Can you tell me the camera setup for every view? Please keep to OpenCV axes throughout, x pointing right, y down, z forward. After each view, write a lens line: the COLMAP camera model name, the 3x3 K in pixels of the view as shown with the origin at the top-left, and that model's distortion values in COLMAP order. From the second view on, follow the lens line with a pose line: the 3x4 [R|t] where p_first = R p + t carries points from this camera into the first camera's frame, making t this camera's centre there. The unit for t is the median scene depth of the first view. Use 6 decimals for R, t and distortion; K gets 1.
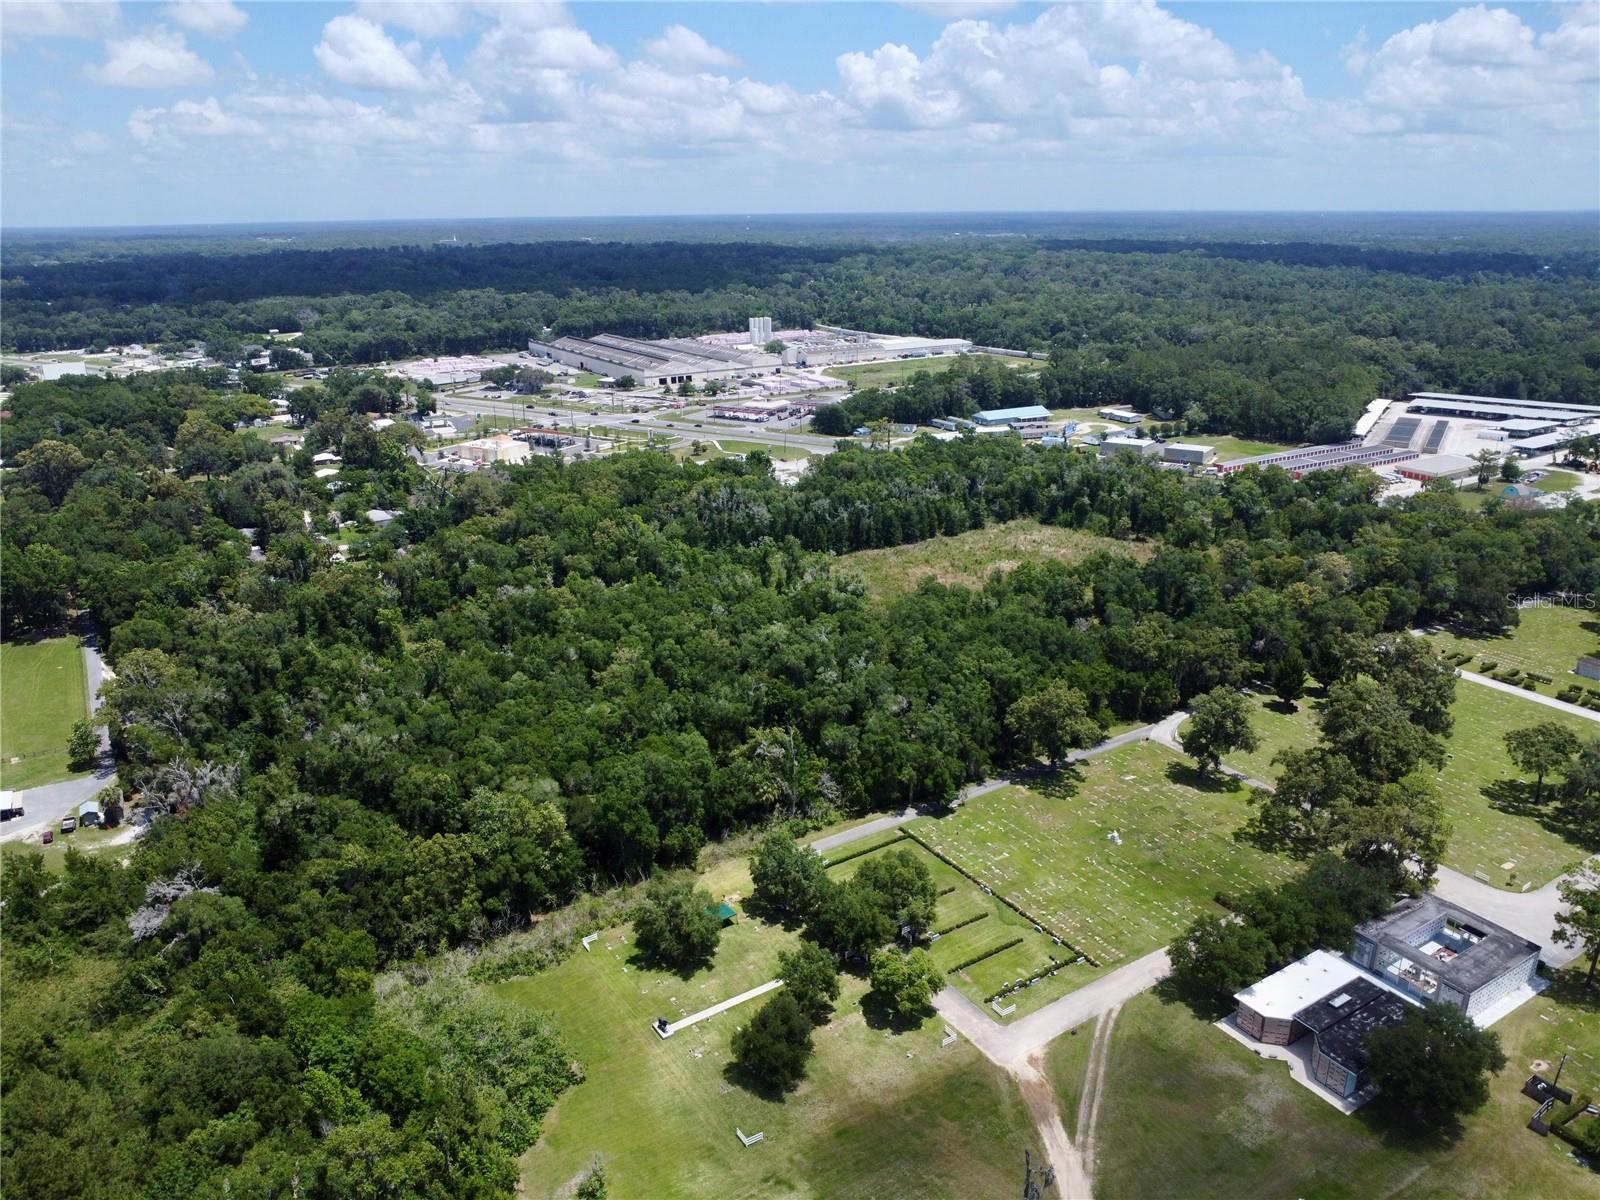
lens RADIAL K [[1151.6, 0, 802.3], [0, 1151.6, 624.5], [0, 0, 1]] dist [-0.028295, -0.000634]
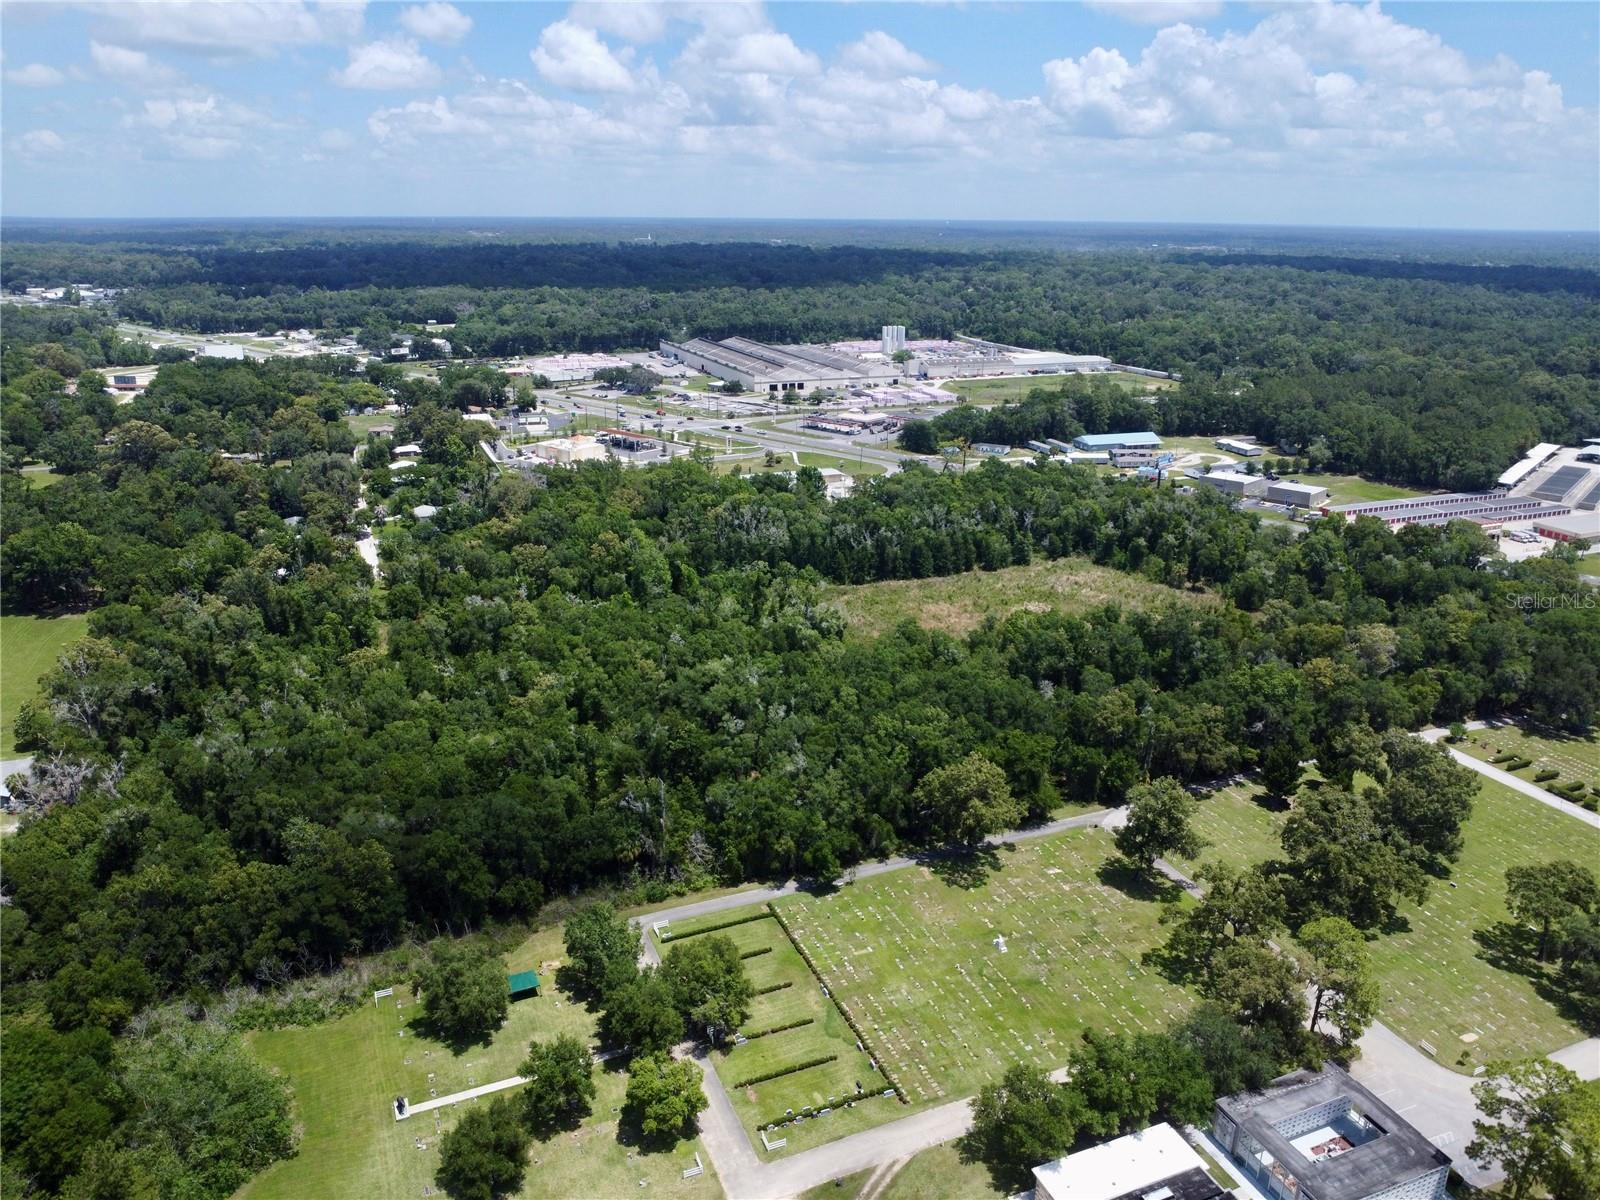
lens RADIAL K [[1151.6, 0, 802.3], [0, 1151.6, 624.5], [0, 0, 1]] dist [-0.028295, -0.000634]
pose [[0.985679, 0.074161, -0.151451, 0.087402], [-0.074734, 0.997202, 0.001911, -0.017000], [0.151169, 0.009435, 0.988463, 0.041961]]
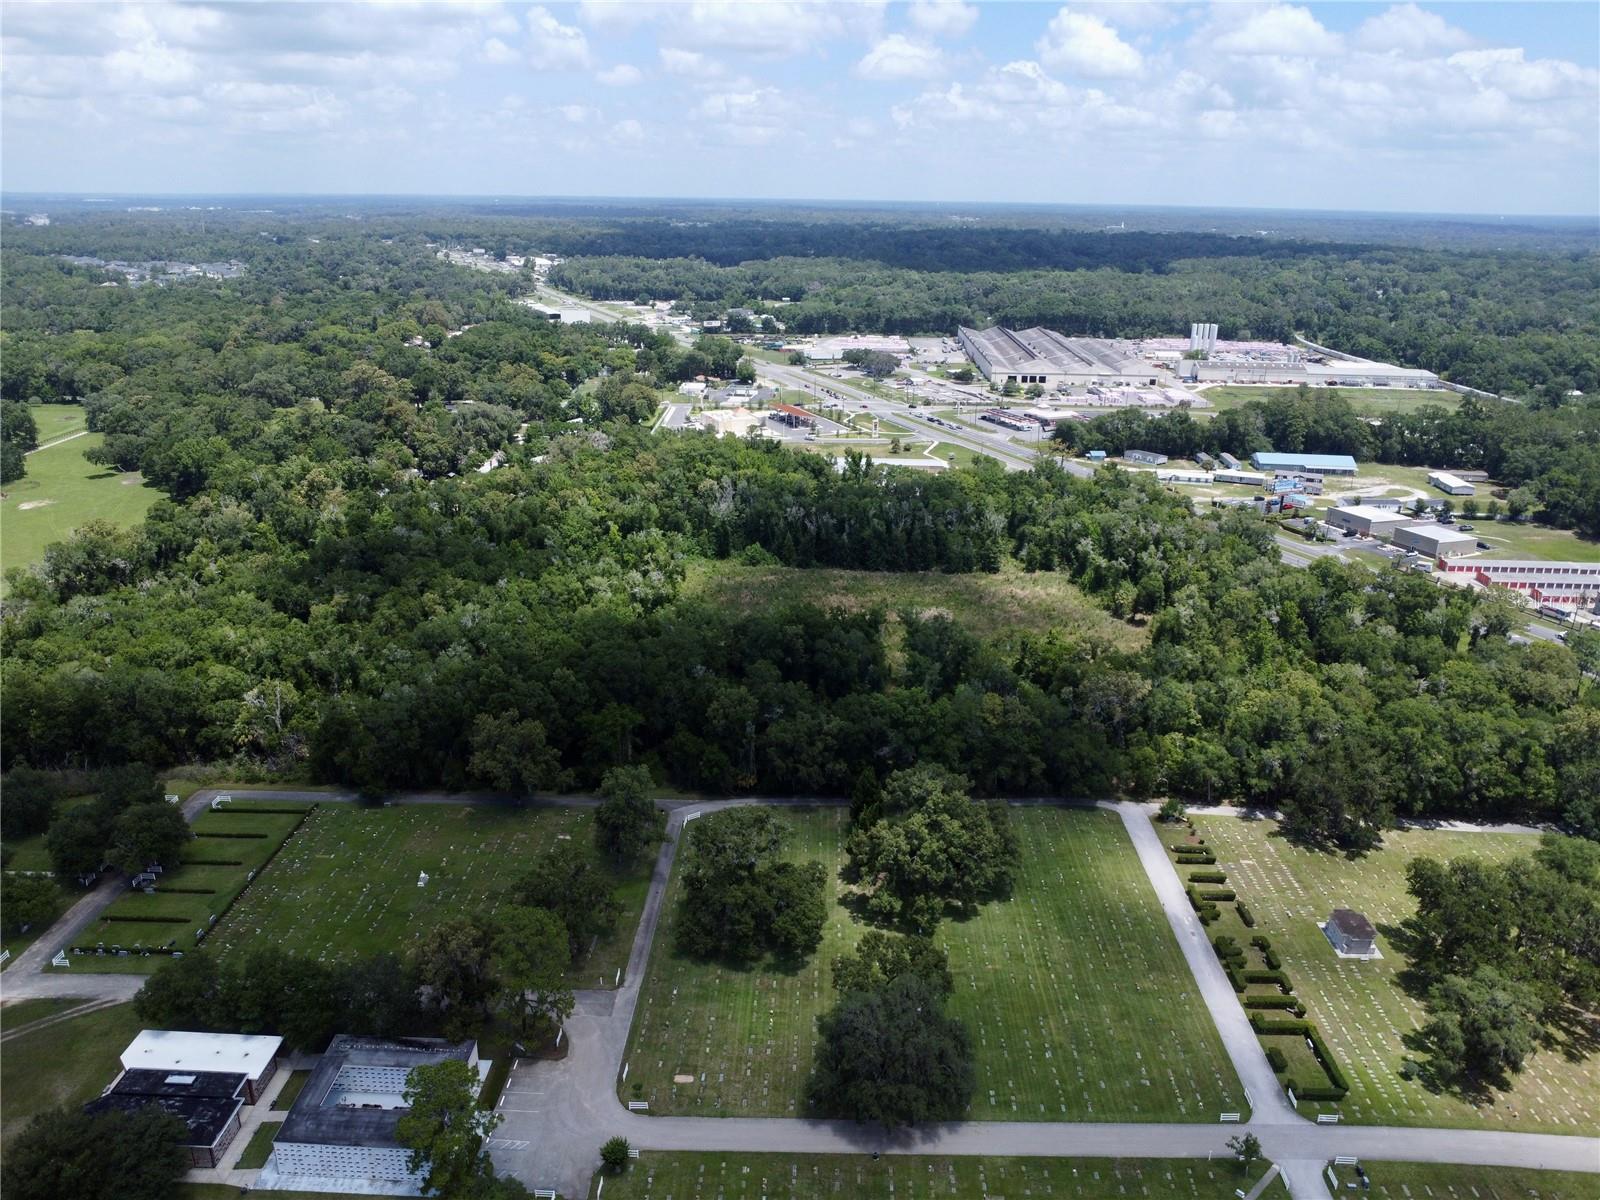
lens RADIAL K [[1151.6, 0, 802.3], [0, 1151.6, 624.5], [0, 0, 1]] dist [-0.028295, -0.000634]
pose [[0.827623, 0.216906, -0.517680, 0.357625], [-0.211495, 0.974845, 0.070336, -0.054575], [0.519914, 0.051275, 0.852679, 0.130589]]
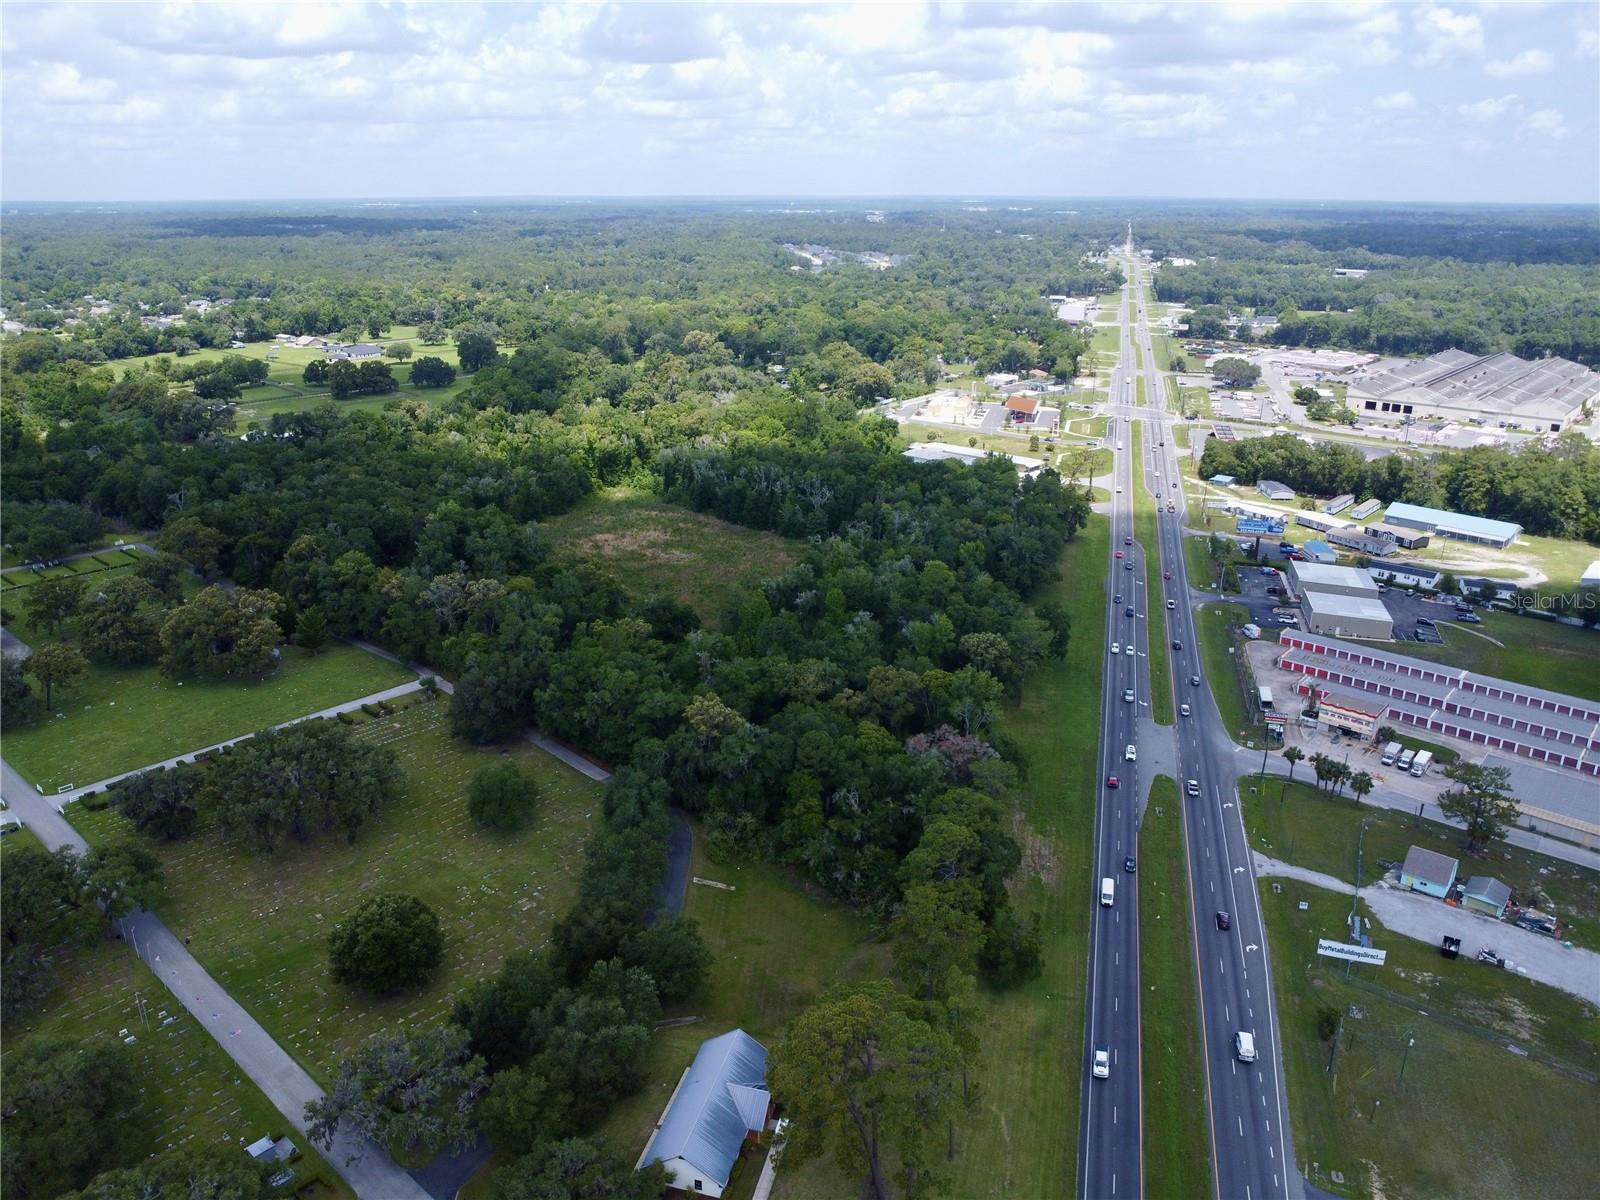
lens RADIAL K [[1161.2, 0, 796.2], [0, 1161.2, 596.6], [0, 0, 1]] dist [-0.025994, -0.010251]
pose [[0.276689, 0.328319, -0.903133, 0.721011], [-0.332733, 0.914421, 0.230484, -0.181287], [0.901517, 0.236730, 0.362253, 0.471158]]
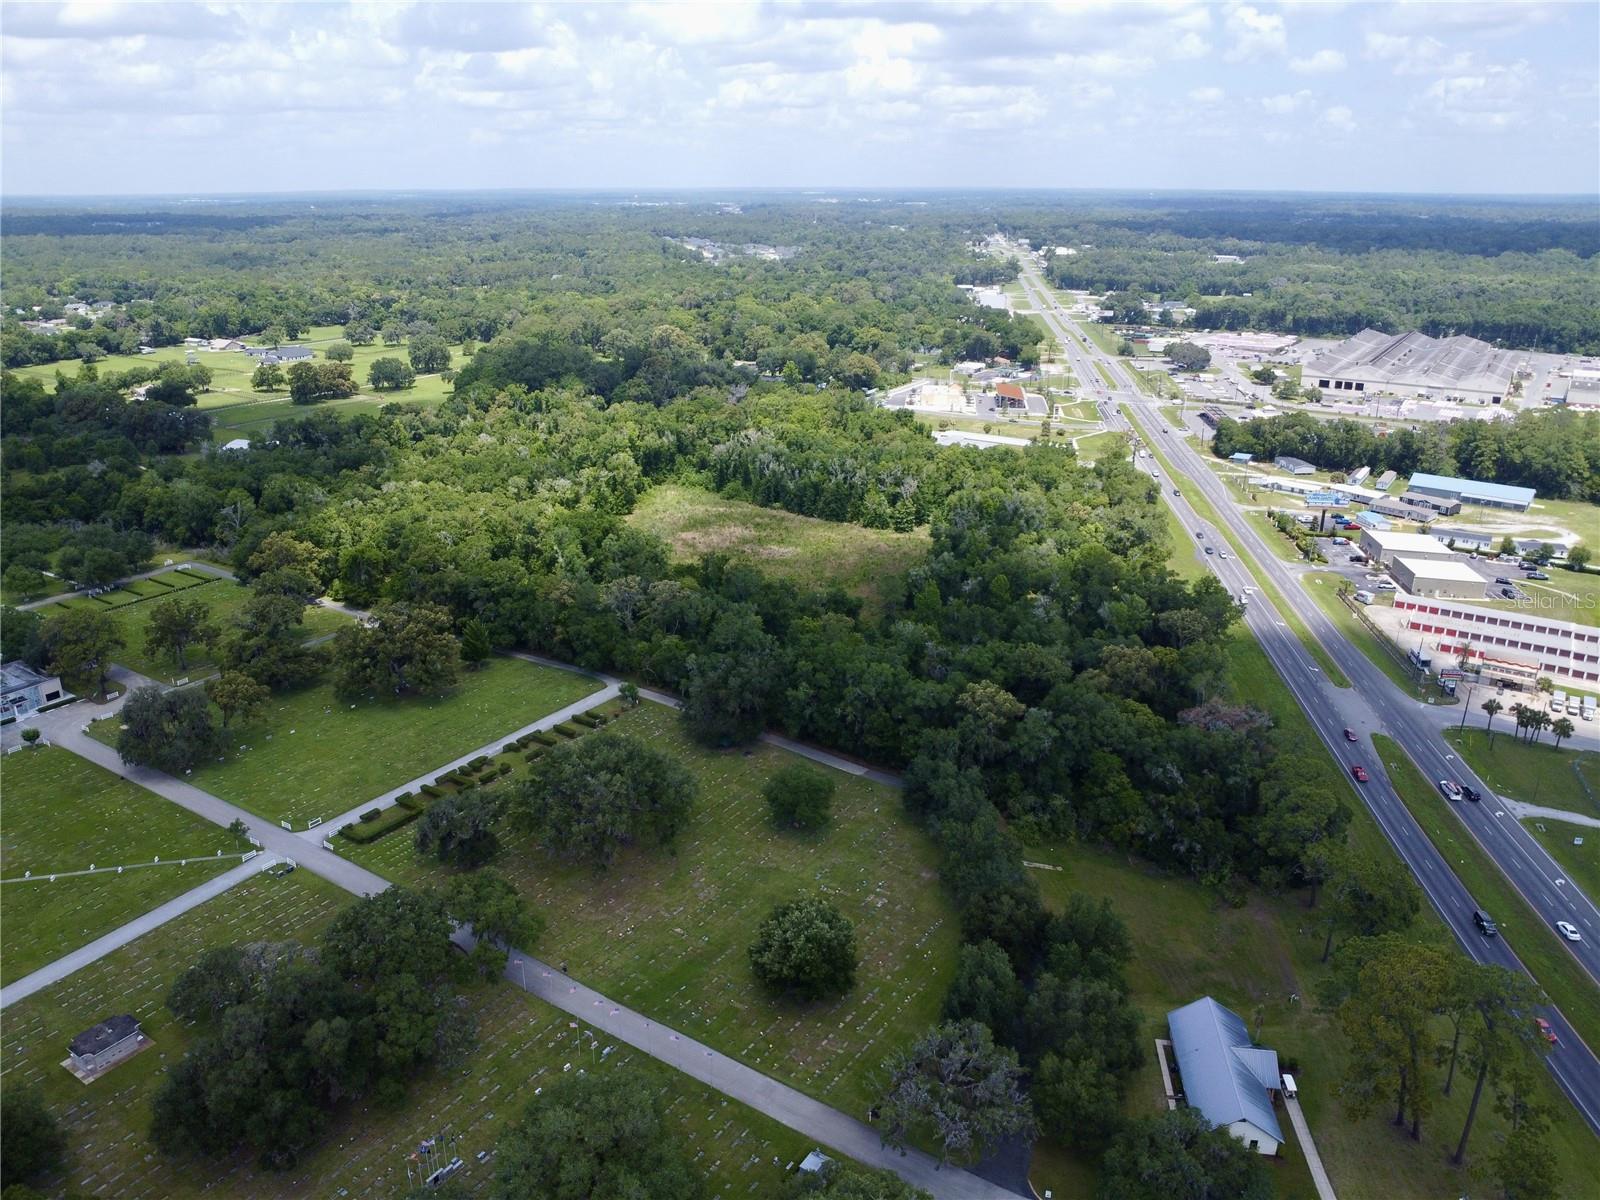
lens RADIAL K [[1161.2, 0, 796.2], [0, 1161.2, 596.6], [0, 0, 1]] dist [-0.025994, -0.010251]
pose [[0.404304, 0.317780, -0.857644, 0.676600], [-0.315985, 0.928493, 0.195073, -0.136800], [0.858307, 0.192134, 0.475808, 0.348875]]
